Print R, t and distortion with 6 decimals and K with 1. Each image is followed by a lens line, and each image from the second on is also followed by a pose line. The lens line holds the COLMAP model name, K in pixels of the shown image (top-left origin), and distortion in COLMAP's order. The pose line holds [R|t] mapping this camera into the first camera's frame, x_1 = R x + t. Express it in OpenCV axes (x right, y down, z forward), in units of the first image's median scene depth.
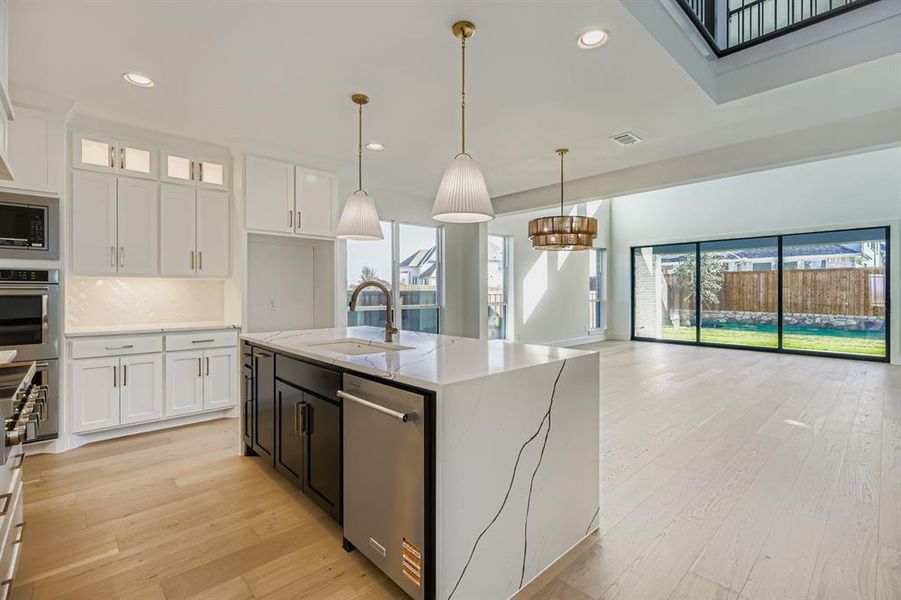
lens RADIAL K [[405.9, 0, 453.4], [0, 405.9, 295.8], [0, 0, 1]] dist [-0.000019, -0.000513]
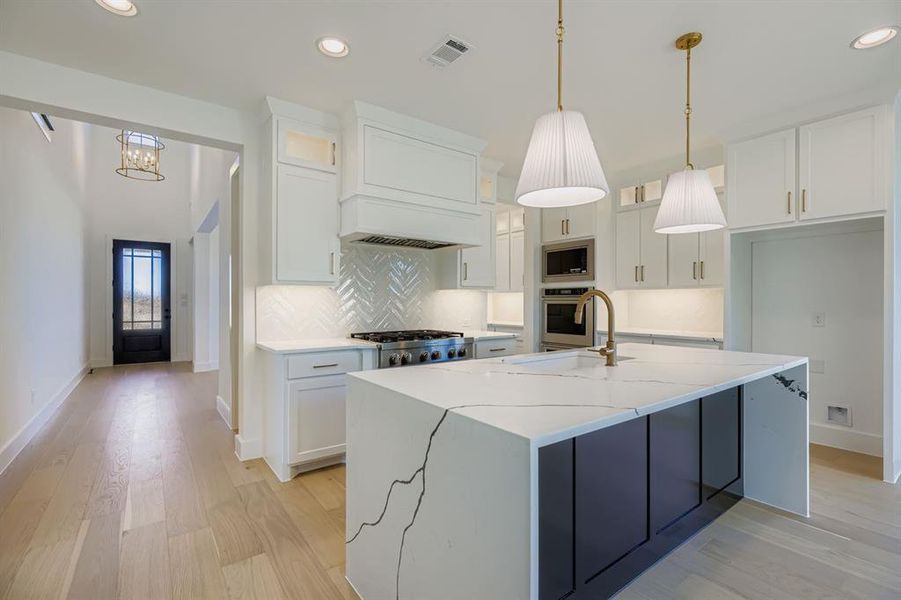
lens RADIAL K [[405.9, 0, 453.4], [0, 405.9, 295.8], [0, 0, 1]] dist [-0.000019, -0.000513]
pose [[-0.110905, -0.013333, -0.993742, 0.691059], [-0.007766, 0.999891, -0.012549, -0.010796], [0.993801, 0.006325, -0.110997, 0.818856]]
